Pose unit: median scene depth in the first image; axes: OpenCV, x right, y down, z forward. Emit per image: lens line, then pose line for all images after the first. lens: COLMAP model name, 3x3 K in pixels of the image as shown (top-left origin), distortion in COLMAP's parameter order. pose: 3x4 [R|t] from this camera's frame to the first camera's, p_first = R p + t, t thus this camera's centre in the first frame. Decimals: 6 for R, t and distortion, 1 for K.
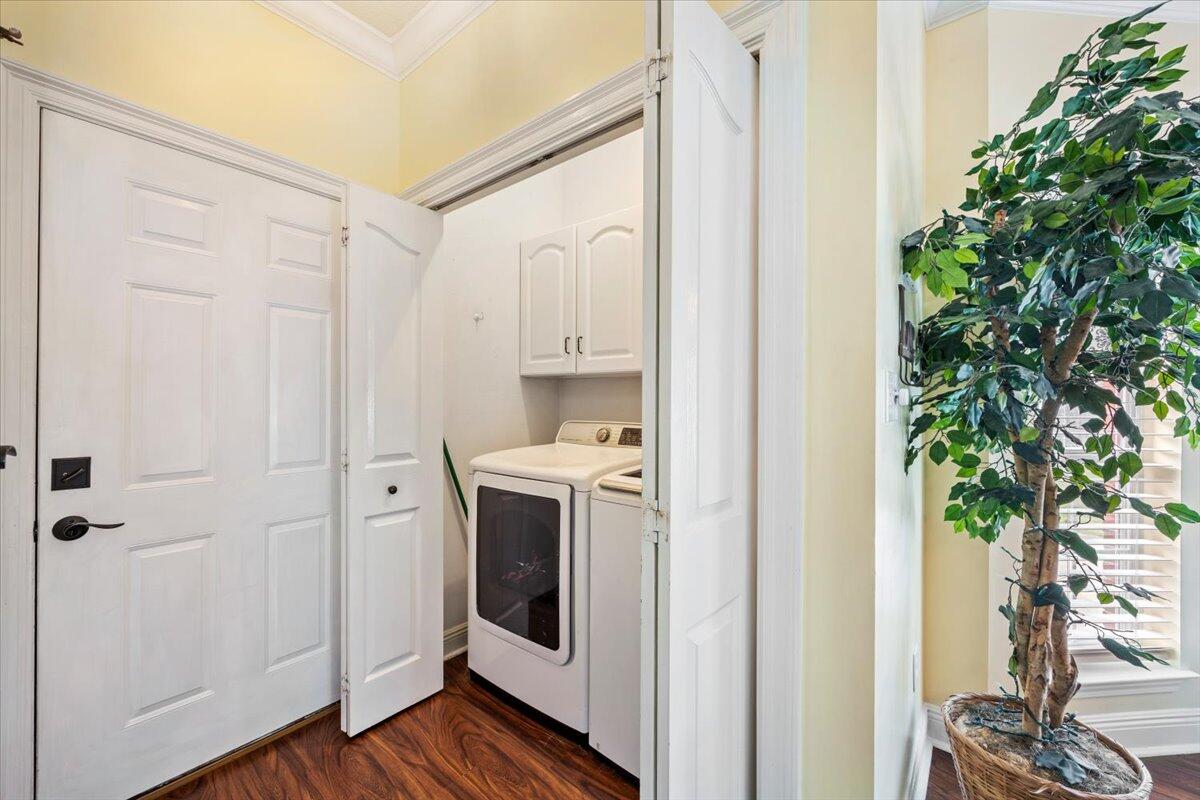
lens RADIAL K [[465.5, 0, 595.1], [0, 465.5, 398.2], [0, 0, 1]] dist [-0.002599, -0.000198]
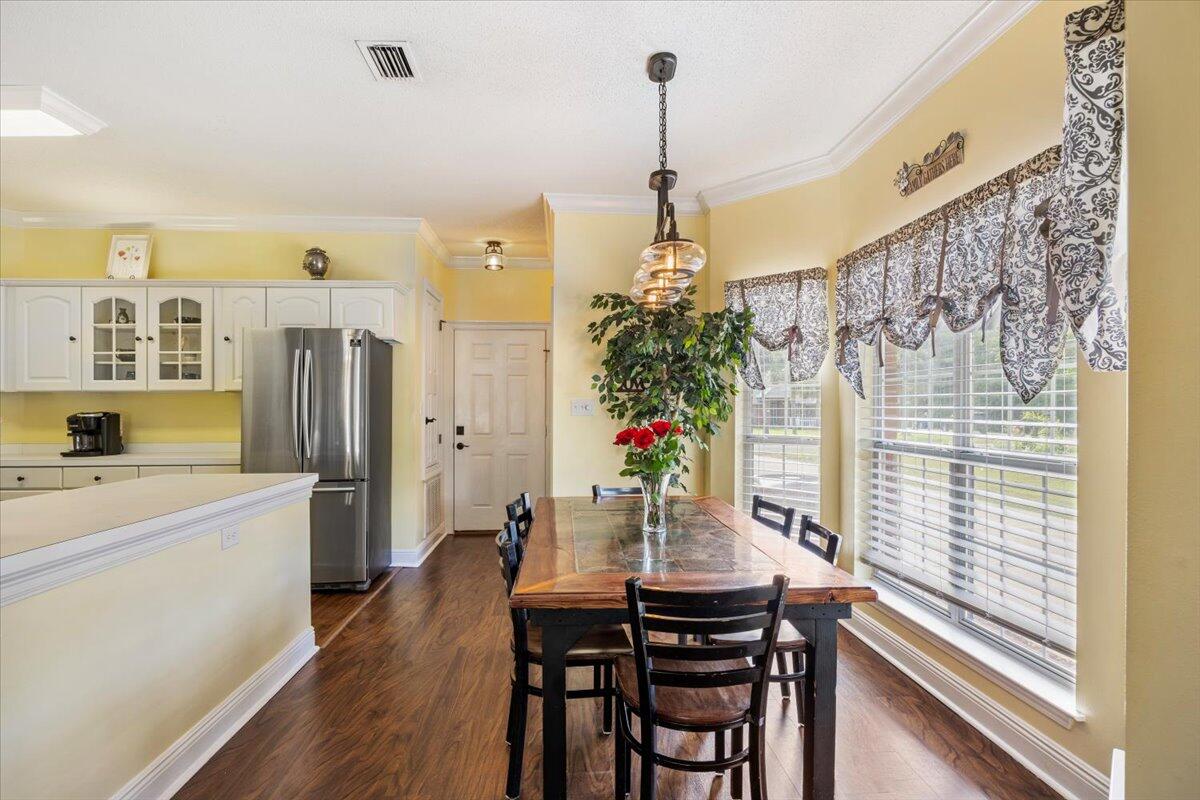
lens RADIAL K [[608.9, 0, 602.0], [0, 608.9, 407.5], [0, 0, 1]] dist [-0.005096, -0.003397]
pose [[0.678000, -0.008110, -0.735017, 3.127642], [0.006602, 0.999966, -0.004944, 0.015737], [0.735032, -0.001500, 0.678031, -1.403195]]
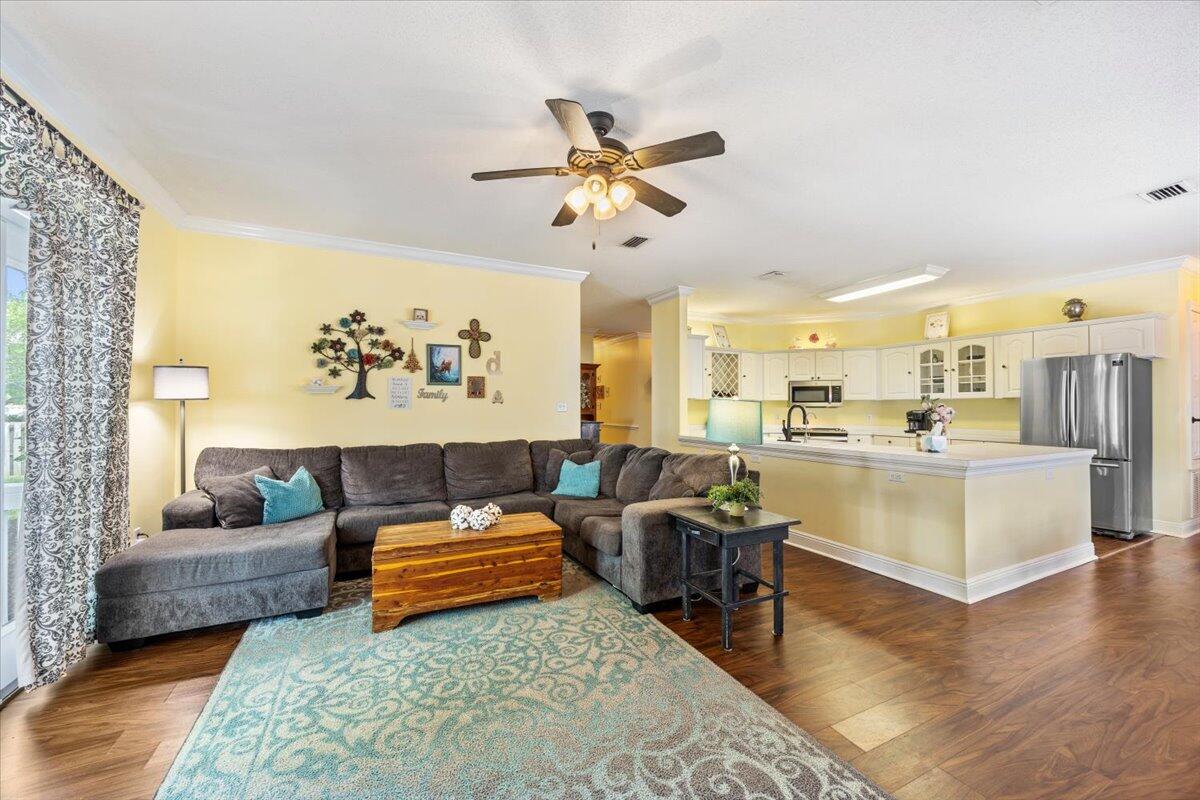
lens RADIAL K [[465.5, 0, 598.1], [0, 465.5, 401.3], [0, 0, 1]] dist [-0.002599, -0.000198]
pose [[-0.416095, -0.020336, -0.909094, 4.672804], [-0.004448, 0.999783, -0.020328, 0.024329], [0.909310, -0.004415, -0.416095, -2.278802]]
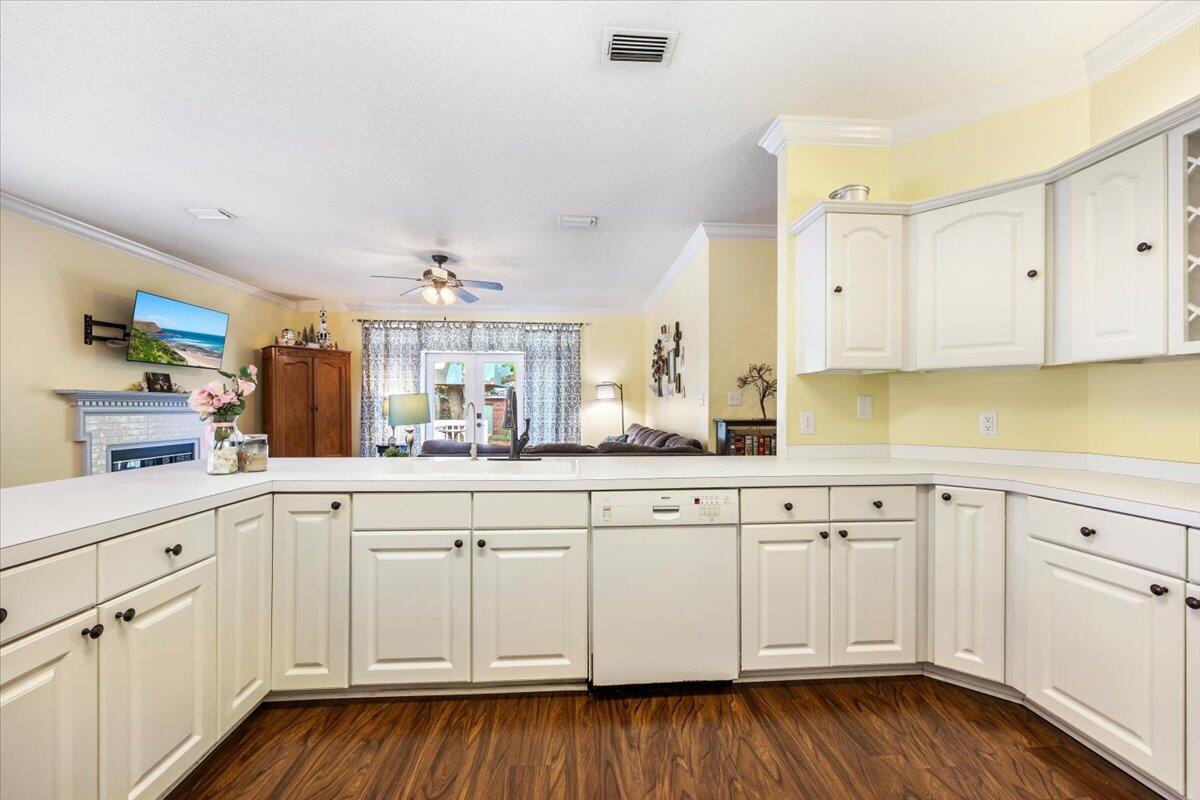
lens RADIAL K [[465.5, 0, 603.4], [0, 465.5, 406.9], [0, 0, 1]] dist [-0.002599, -0.000198]
pose [[-0.685361, -0.009369, 0.728143, -0.815710], [-0.007094, 0.999956, 0.006189, 0.027084], [-0.728169, -0.000924, -0.685397, -1.419371]]
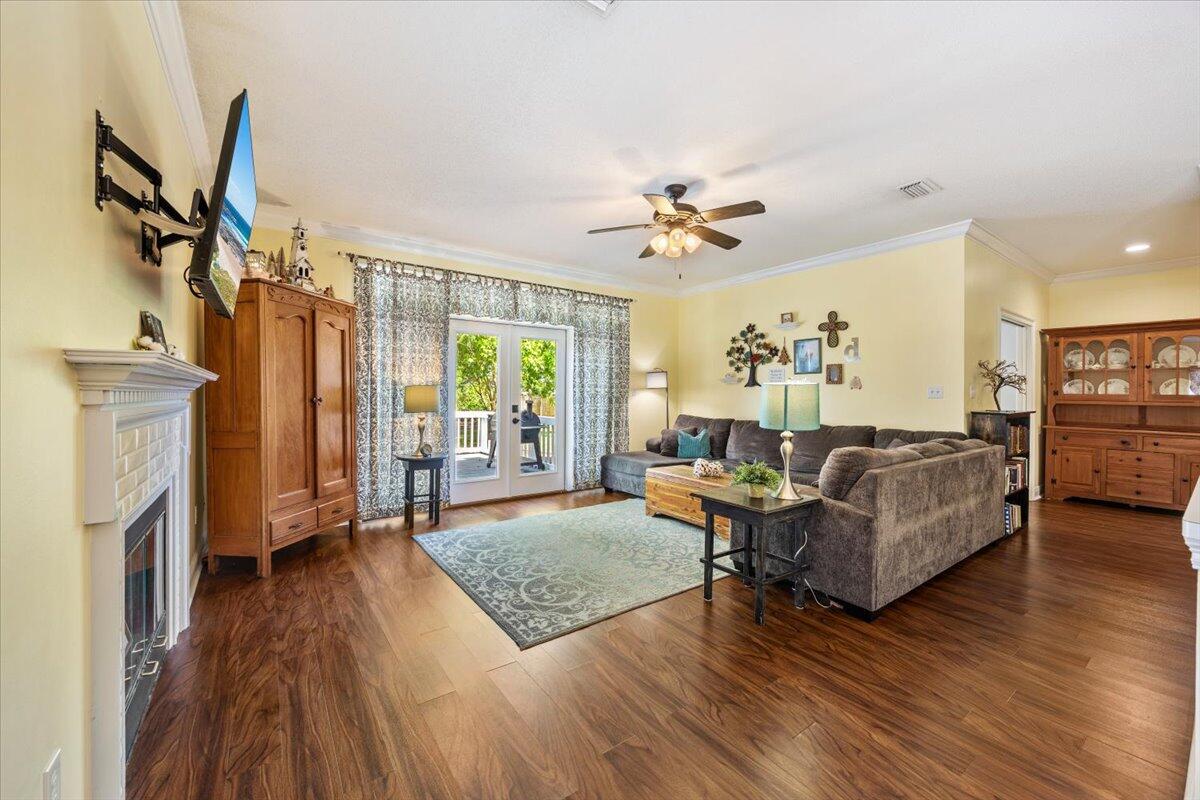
lens RADIAL K [[465.5, 0, 596.6], [0, 465.5, 389.3], [0, 0, 1]] dist [-0.002599, -0.000198]
pose [[-0.966363, -0.010318, 0.256973, 2.661432], [-0.012439, 0.999901, -0.006631, 0.022986], [-0.256879, -0.009605, -0.966396, -0.314775]]
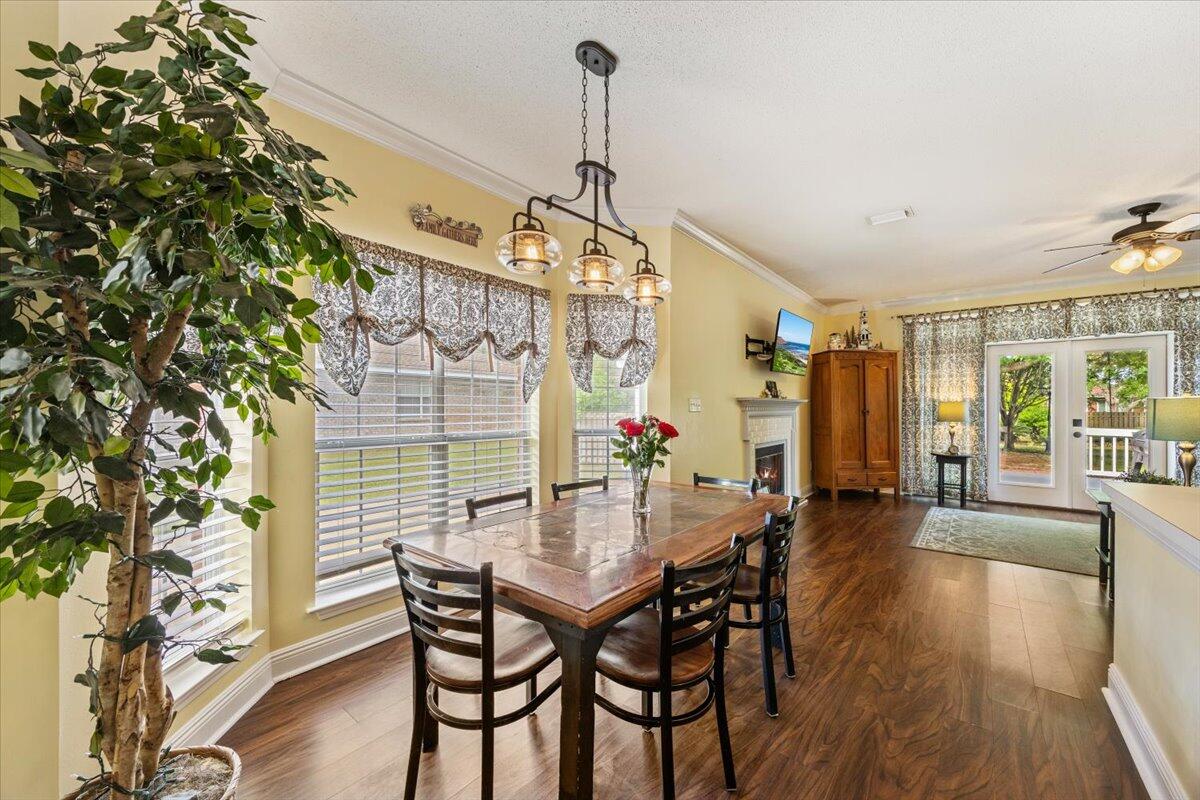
lens RADIAL K [[465.5, 0, 602.3], [0, 465.5, 404.3], [0, 0, 1]] dist [-0.002599, -0.000198]
pose [[0.003416, -0.003458, 0.999988, 0.131366], [-0.001801, 0.999992, 0.003464, 0.001905], [-0.999993, -0.001812, 0.003410, 0.152004]]
